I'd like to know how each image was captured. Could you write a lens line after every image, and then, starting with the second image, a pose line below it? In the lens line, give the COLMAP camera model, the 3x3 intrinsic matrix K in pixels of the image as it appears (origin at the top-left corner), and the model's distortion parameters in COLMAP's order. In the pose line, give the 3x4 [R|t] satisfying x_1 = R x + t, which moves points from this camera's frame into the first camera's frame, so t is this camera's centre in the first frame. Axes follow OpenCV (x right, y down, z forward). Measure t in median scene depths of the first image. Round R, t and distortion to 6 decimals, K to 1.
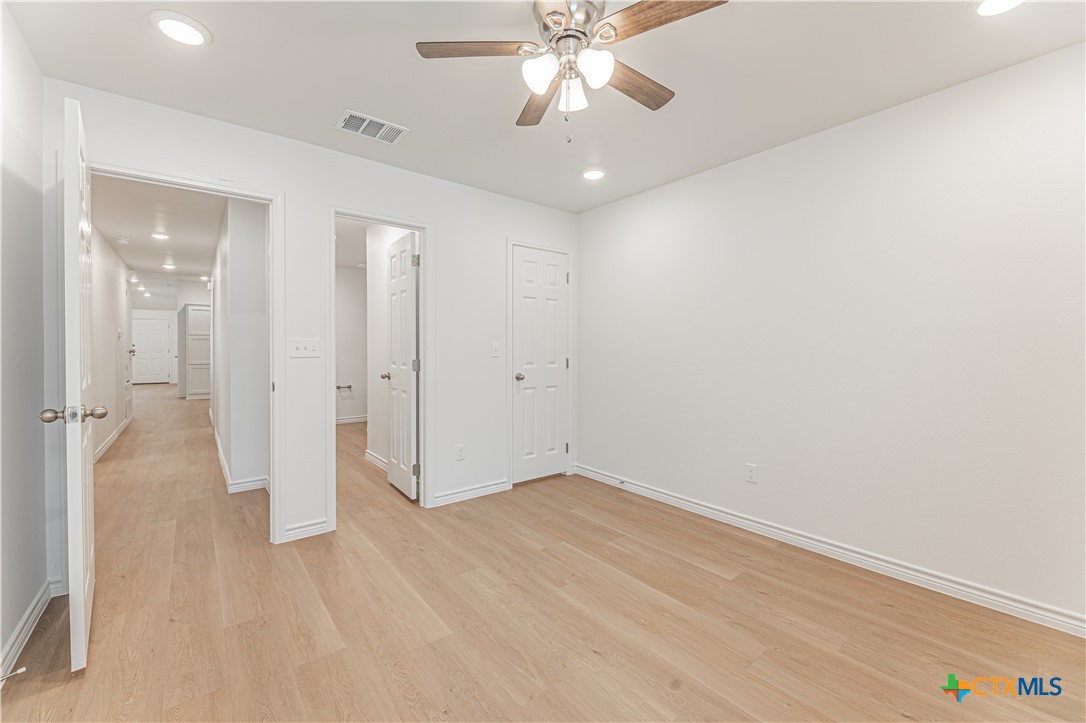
lens RADIAL K [[445.7, 0, 536.6], [0, 445.7, 354.3], [0, 0, 1]] dist [0.001523, -0.002676]
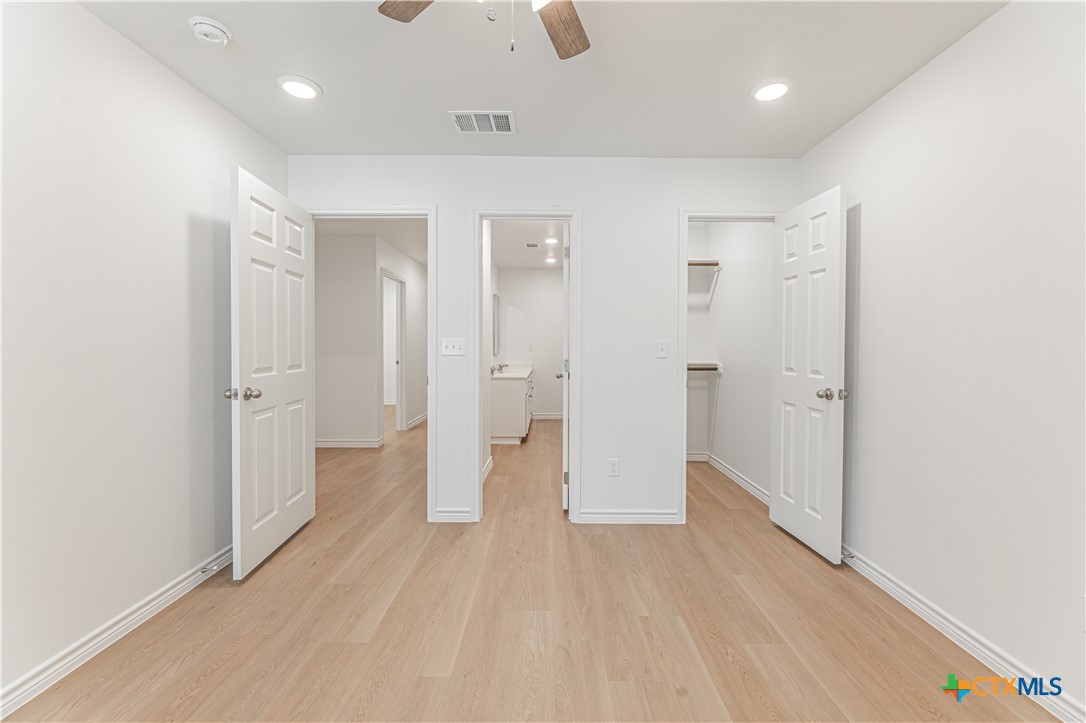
lens RADIAL K [[445.7, 0, 538.7], [0, 445.7, 353.1], [0, 0, 1]] dist [0.001523, -0.002676]
pose [[0.780421, 0.007974, -0.625204, 0.322010], [-0.010765, 0.999942, -0.000685, -0.000240], [0.625162, 0.007265, 0.780461, 0.291283]]
